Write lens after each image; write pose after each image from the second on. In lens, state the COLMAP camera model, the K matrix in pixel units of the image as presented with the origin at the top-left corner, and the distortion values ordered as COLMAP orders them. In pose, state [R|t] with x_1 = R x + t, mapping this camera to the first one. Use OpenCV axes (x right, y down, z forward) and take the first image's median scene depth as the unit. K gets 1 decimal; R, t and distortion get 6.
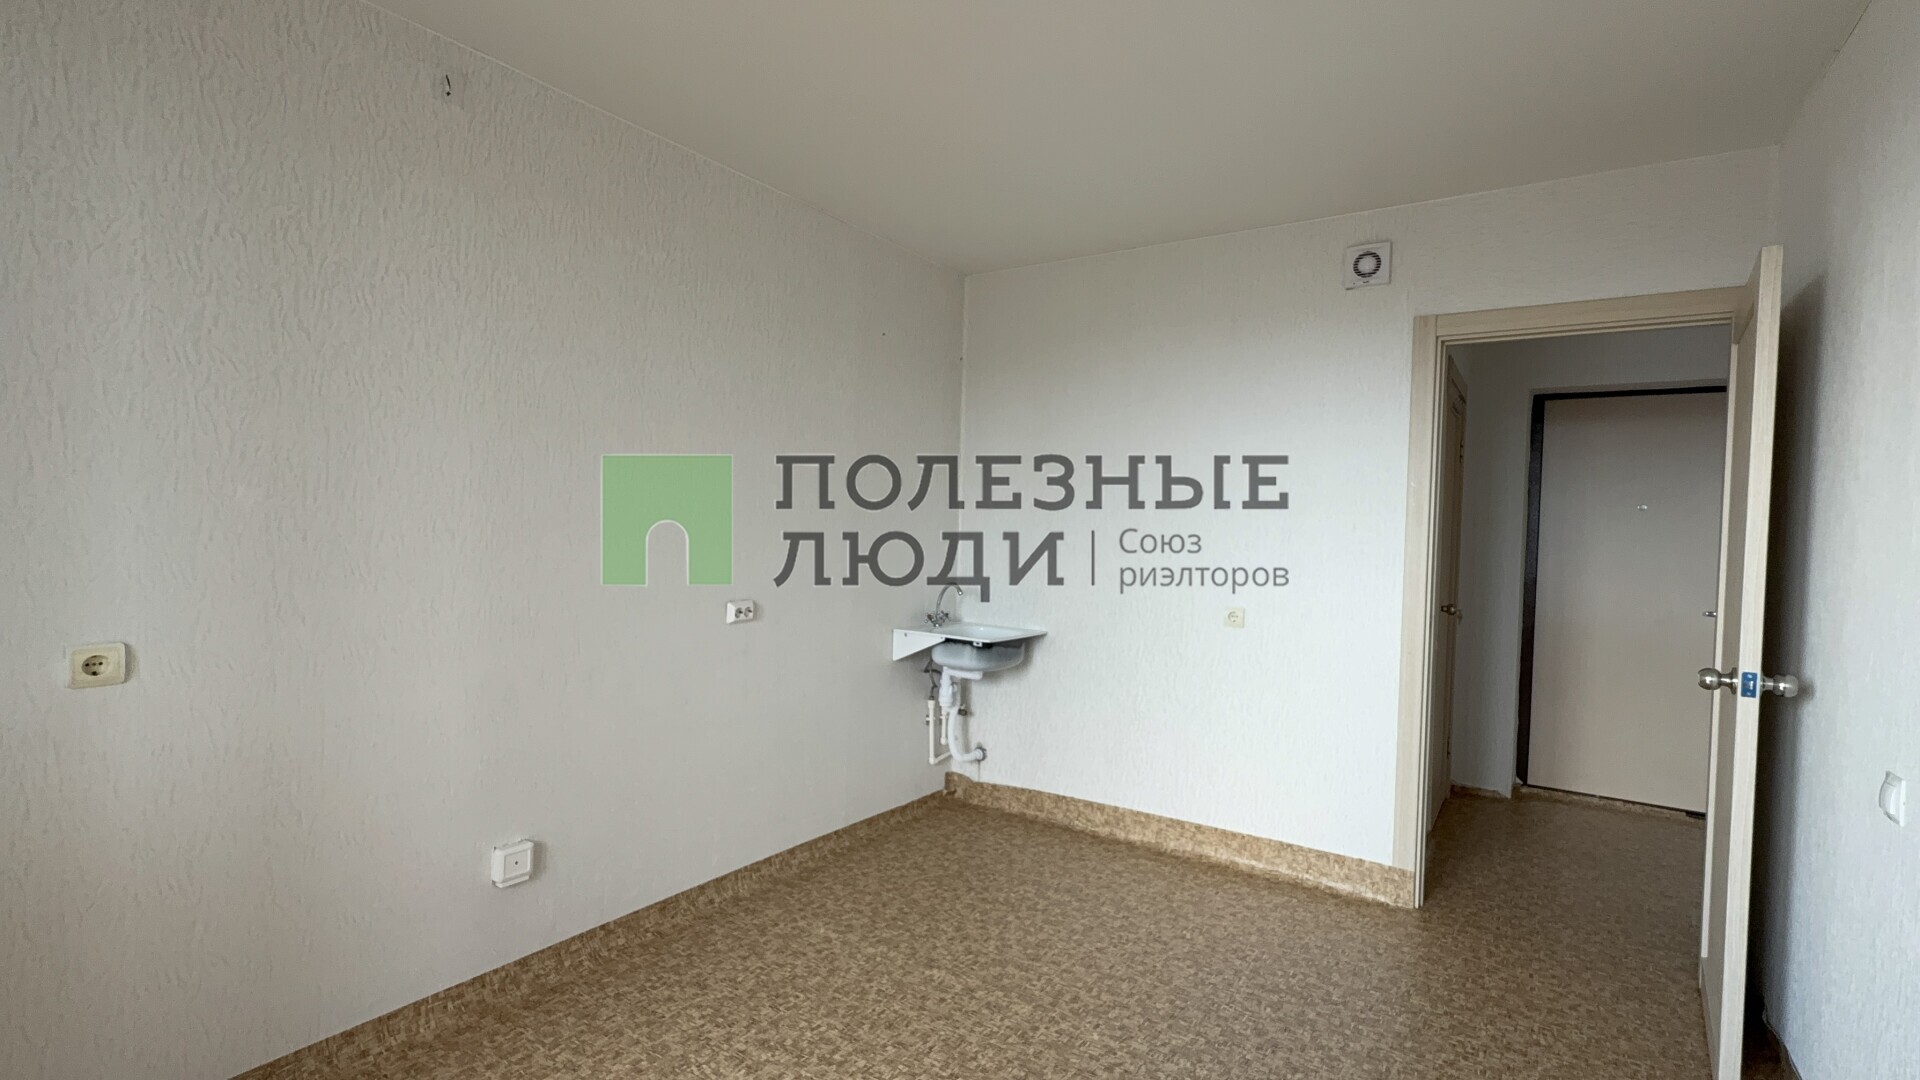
lens RADIAL K [[861.3, 0, 960.0], [0, 861.3, 540.0], [0, 0, 1]] dist [0.000380, 0.000028]
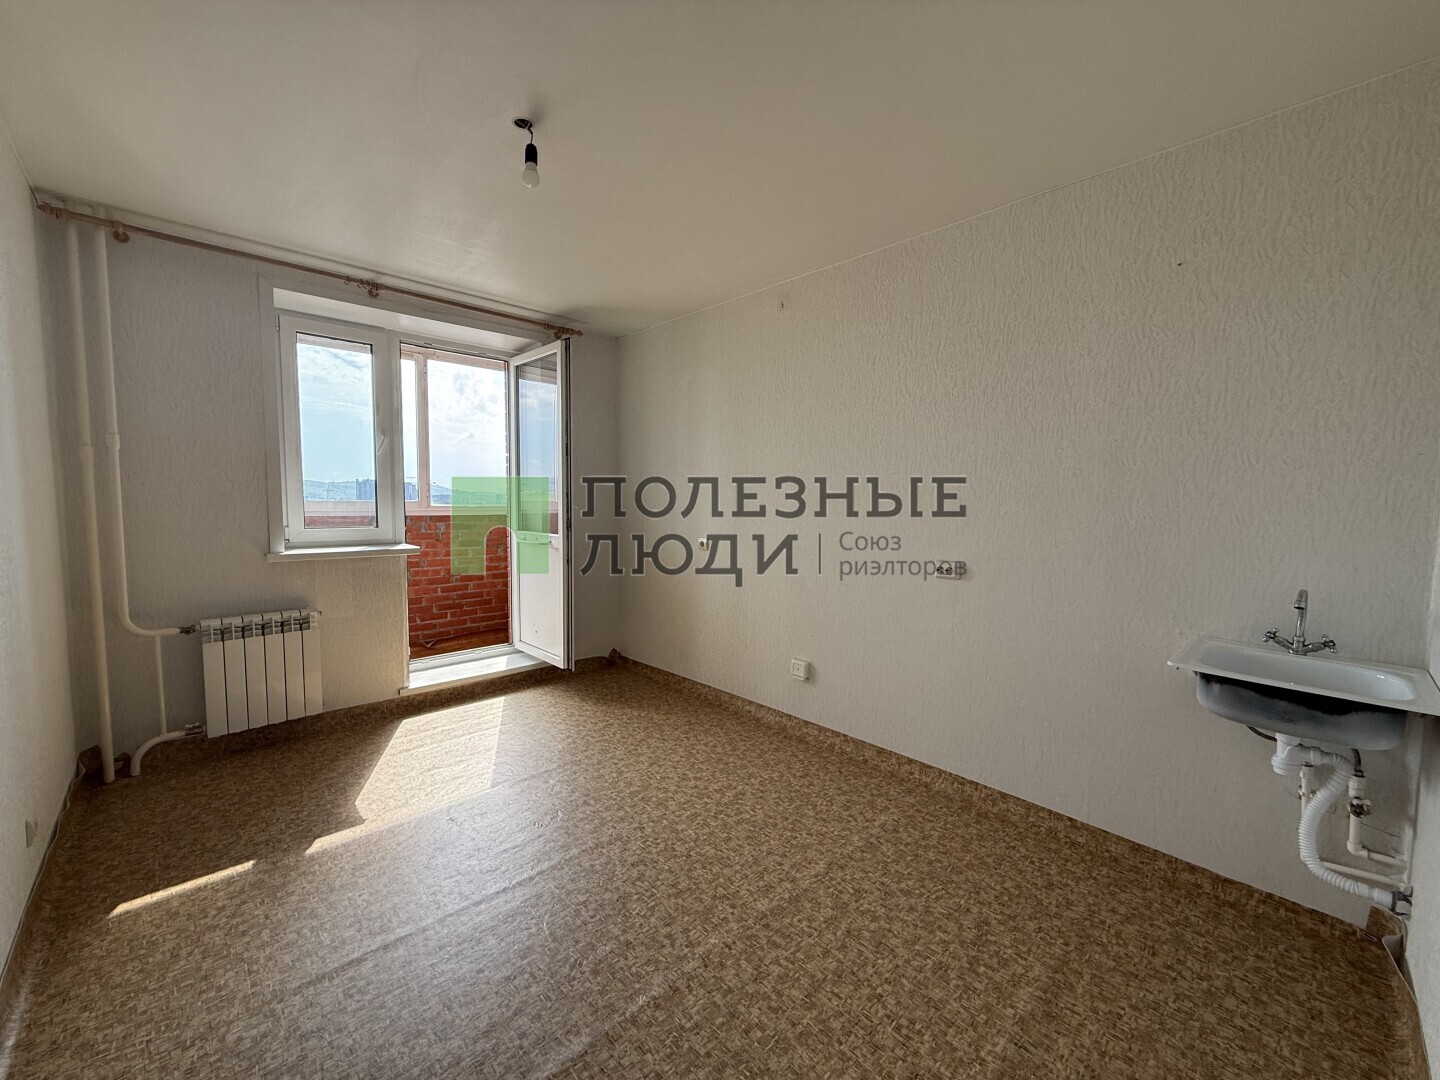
lens RADIAL K [[571.9, 0, 715.2], [0, 571.9, 540.5], [0, 0, 1]] dist [-0.000459, 0.000179]
pose [[-0.217575, 0.041103, -0.975178, 0.738126], [-0.039454, 0.997926, 0.050865, 0.011937], [0.975246, 0.049541, -0.215502, 0.969026]]
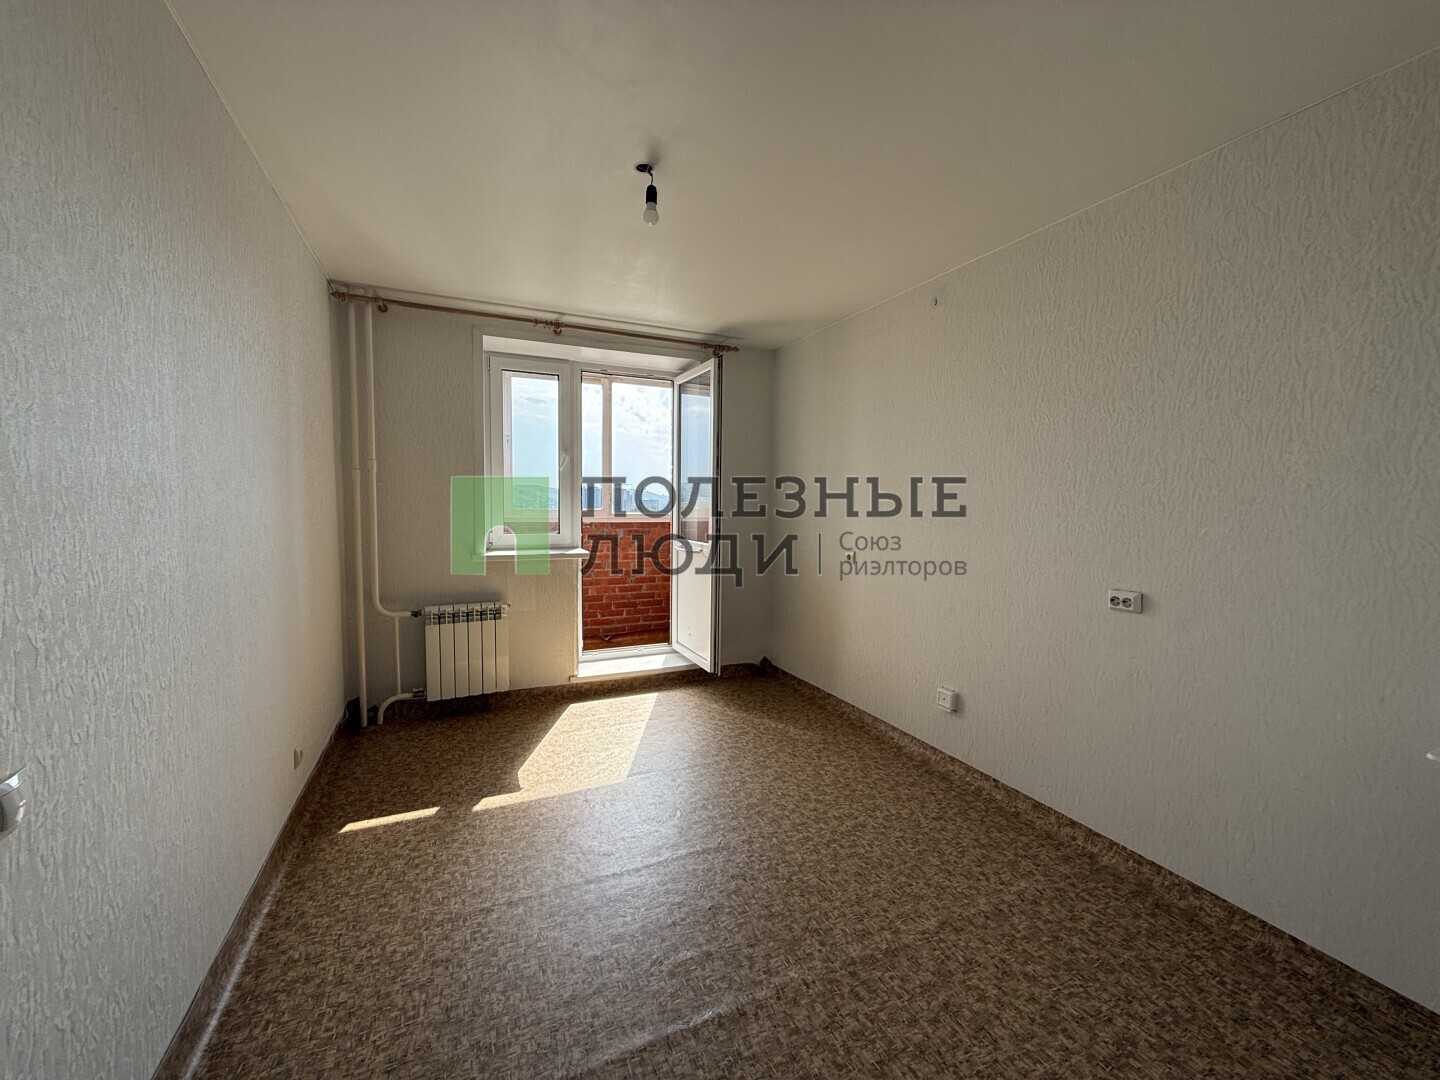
lens RADIAL K [[571.9, 0, 715.2], [0, 571.9, 540.5], [0, 0, 1]] dist [-0.000459, 0.000179]
pose [[-0.523006, 0.023797, -0.851996, 0.693536], [-0.046790, 0.997301, 0.056578, -0.008129], [0.851043, 0.069456, -0.520481, 1.069354]]
